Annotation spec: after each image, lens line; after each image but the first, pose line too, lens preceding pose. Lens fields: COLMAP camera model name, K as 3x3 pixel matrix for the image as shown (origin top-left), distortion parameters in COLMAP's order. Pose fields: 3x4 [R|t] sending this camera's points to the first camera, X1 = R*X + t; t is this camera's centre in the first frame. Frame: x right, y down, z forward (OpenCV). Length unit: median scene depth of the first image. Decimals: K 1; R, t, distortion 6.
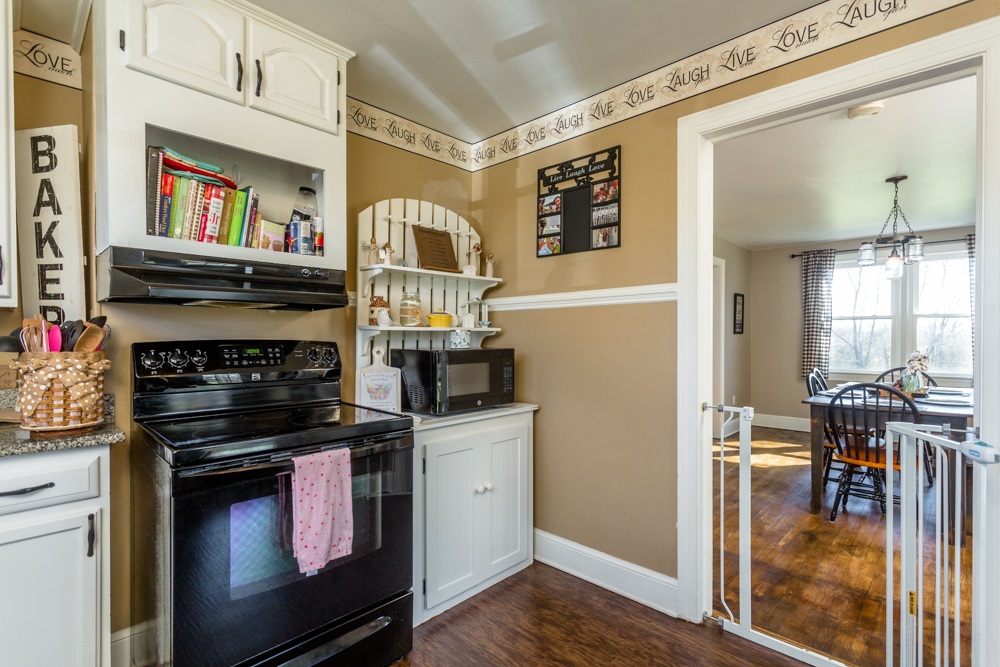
lens RADIAL K [[476.2, 0, 500.0], [0, 476.2, 338.6], [0, 0, 1]] dist [-0.004226, 0.003939]
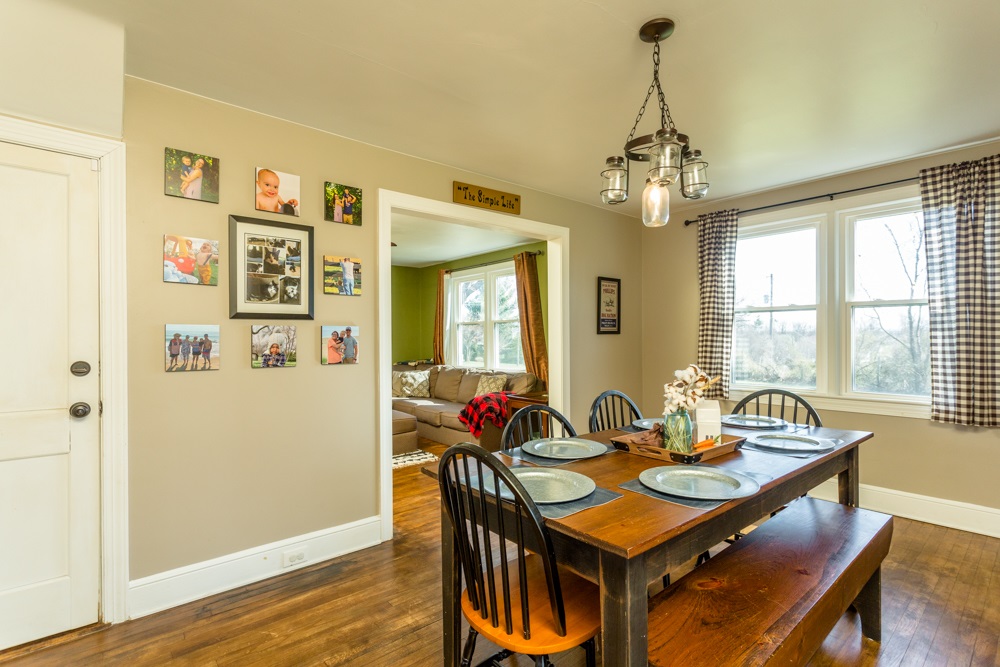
lens RADIAL K [[476.2, 0, 498.1], [0, 476.2, 339.8], [0, 0, 1]] dist [-0.004226, 0.003939]
pose [[0.995207, -0.006550, -0.097570, 0.426481], [0.006353, 0.999977, -0.002330, -0.000861], [0.097583, 0.001699, 0.995226, 0.286729]]
